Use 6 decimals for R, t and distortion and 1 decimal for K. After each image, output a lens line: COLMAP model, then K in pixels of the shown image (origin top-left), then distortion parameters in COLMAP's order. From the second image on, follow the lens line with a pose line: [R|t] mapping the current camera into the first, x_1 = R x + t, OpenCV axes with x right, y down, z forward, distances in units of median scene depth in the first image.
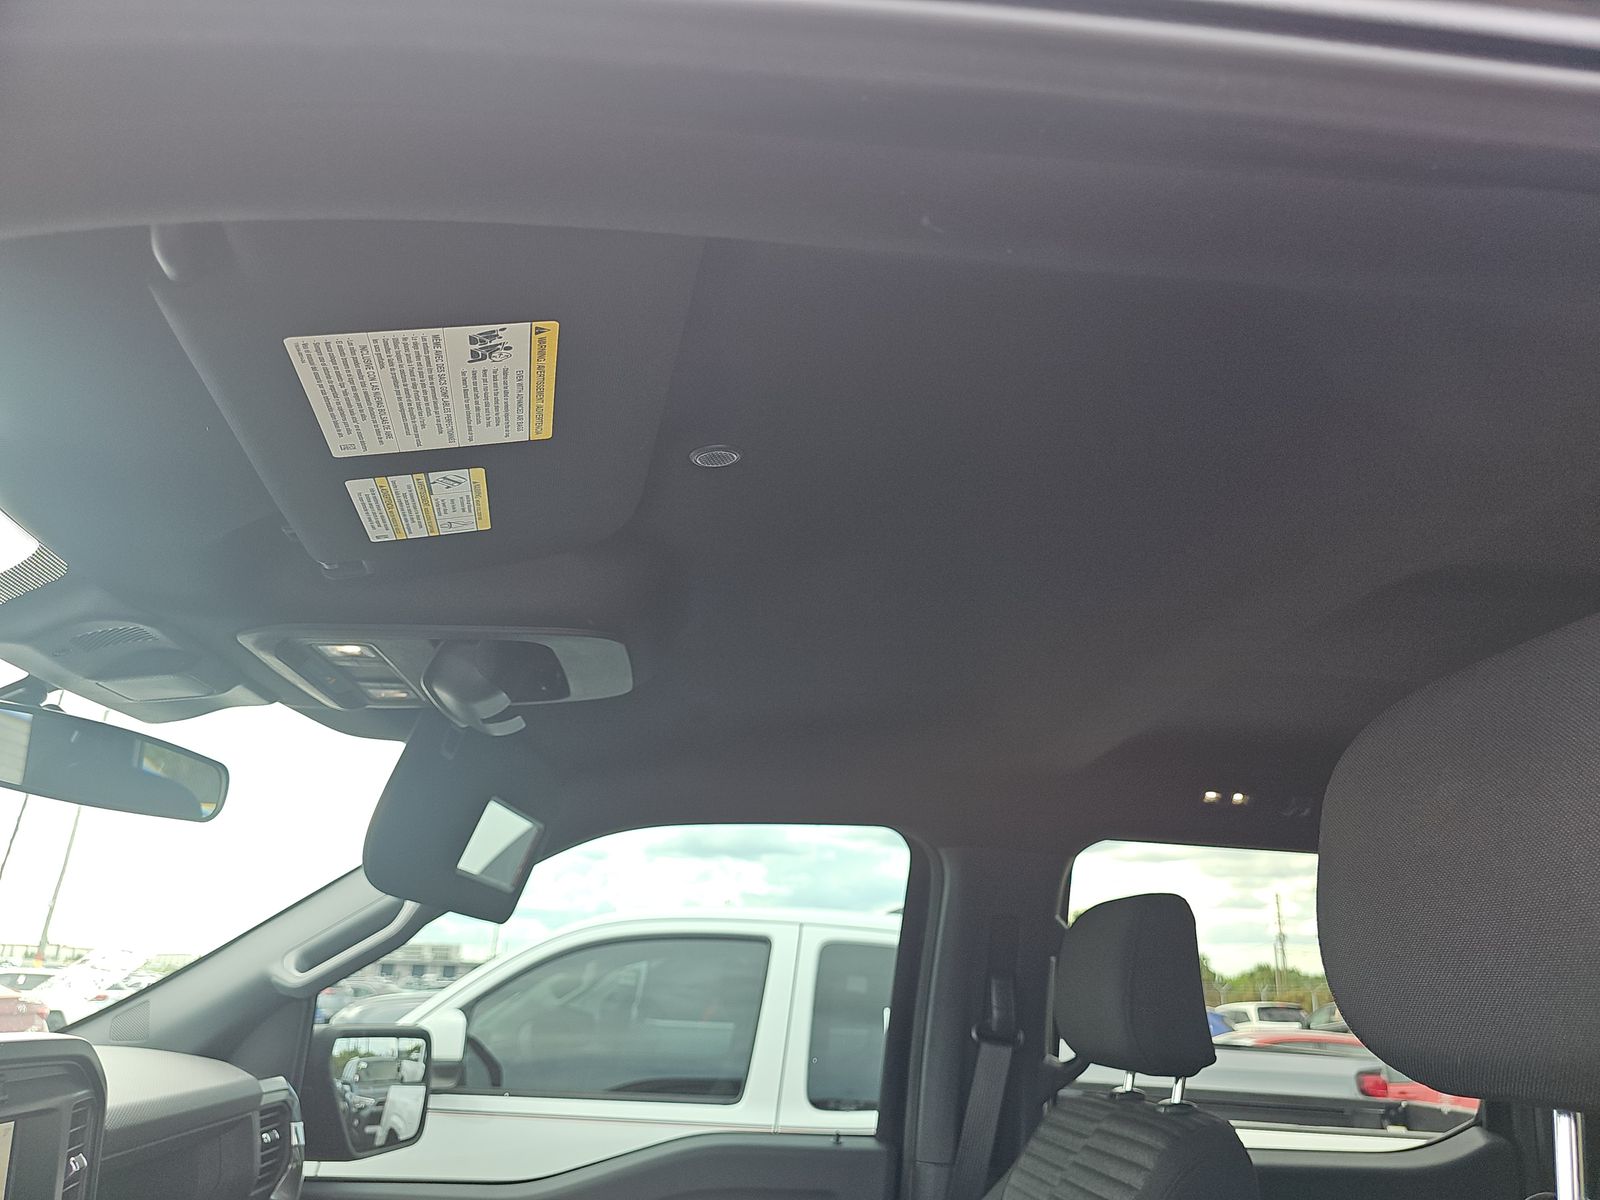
lens RADIAL K [[1069.0, 0, 800.0], [0, 1069.0, 600.0], [0, 0, 1]] dist [0.156283, -0.156719]
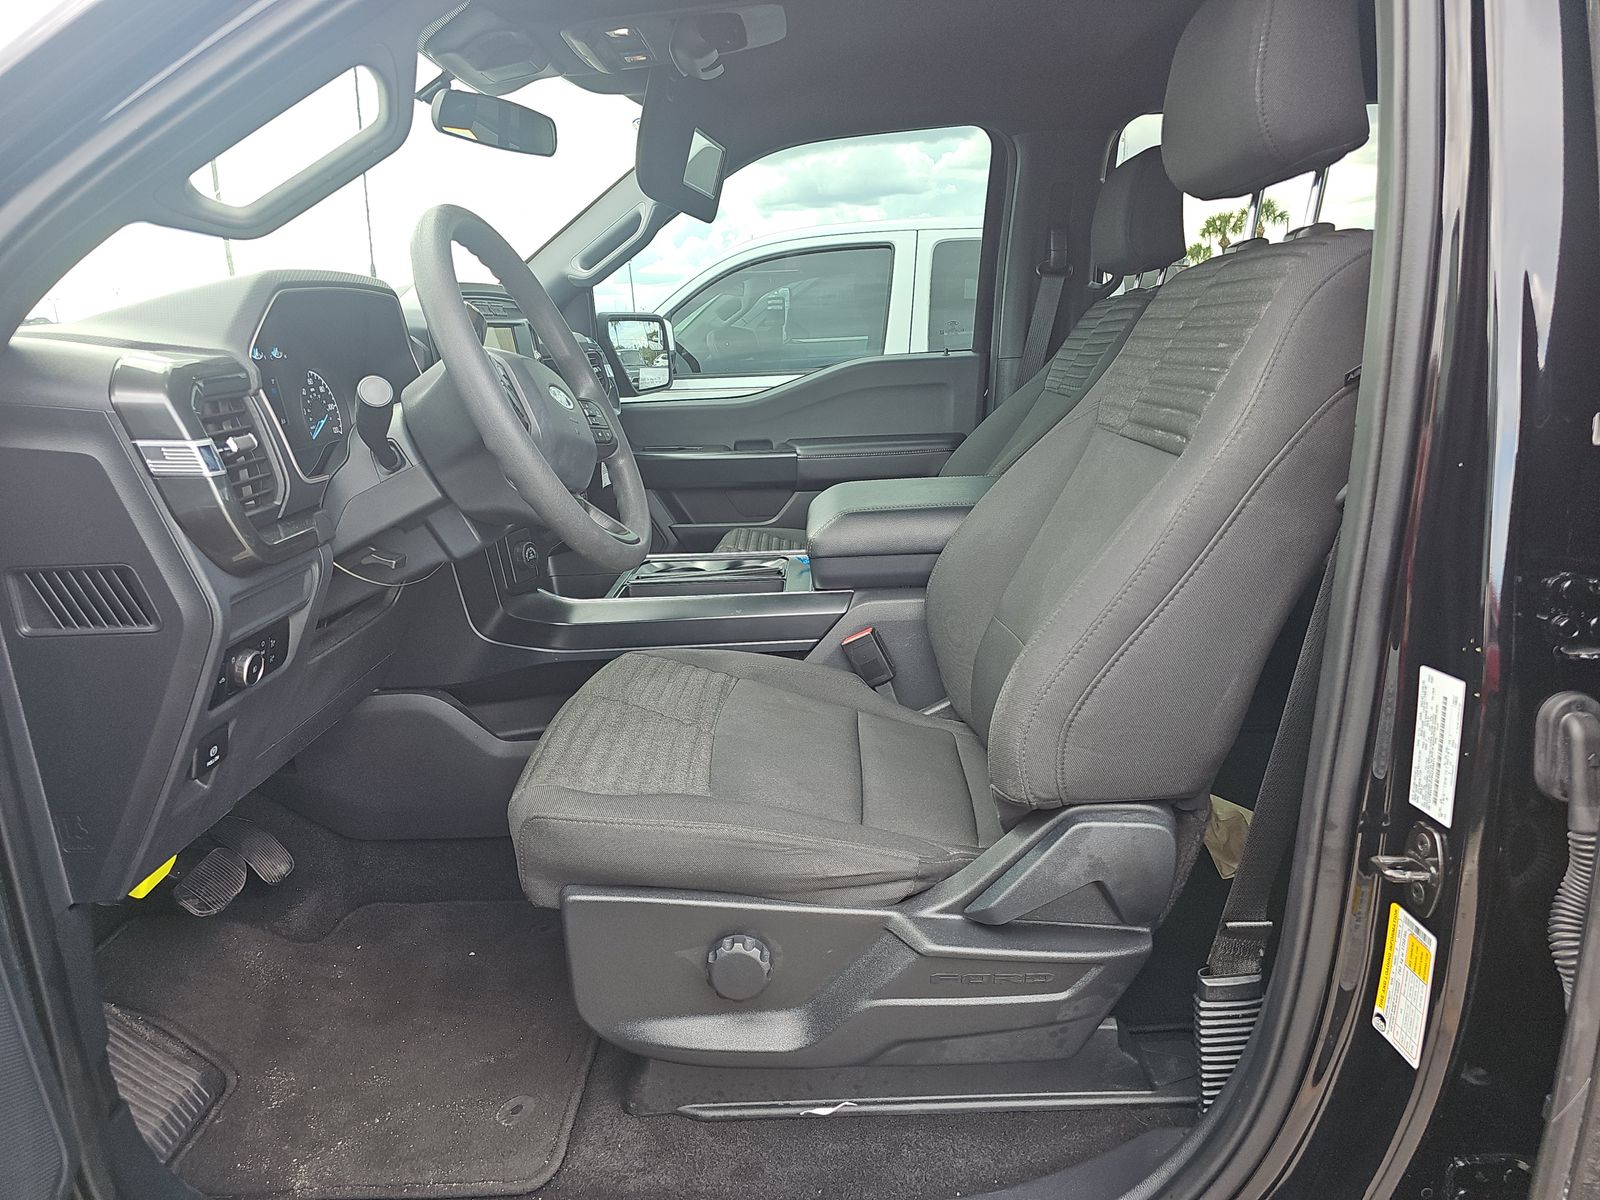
lens RADIAL K [[1050.7, 0, 801.7], [0, 1050.7, 628.5], [0, 0, 1]] dist [0.080499, -0.149499]
pose [[0.989464, -0.057775, -0.132749, 0.009773], [0.123760, 0.813330, 0.568487, -0.057412], [0.075124, -0.578926, 0.811912, -0.466812]]
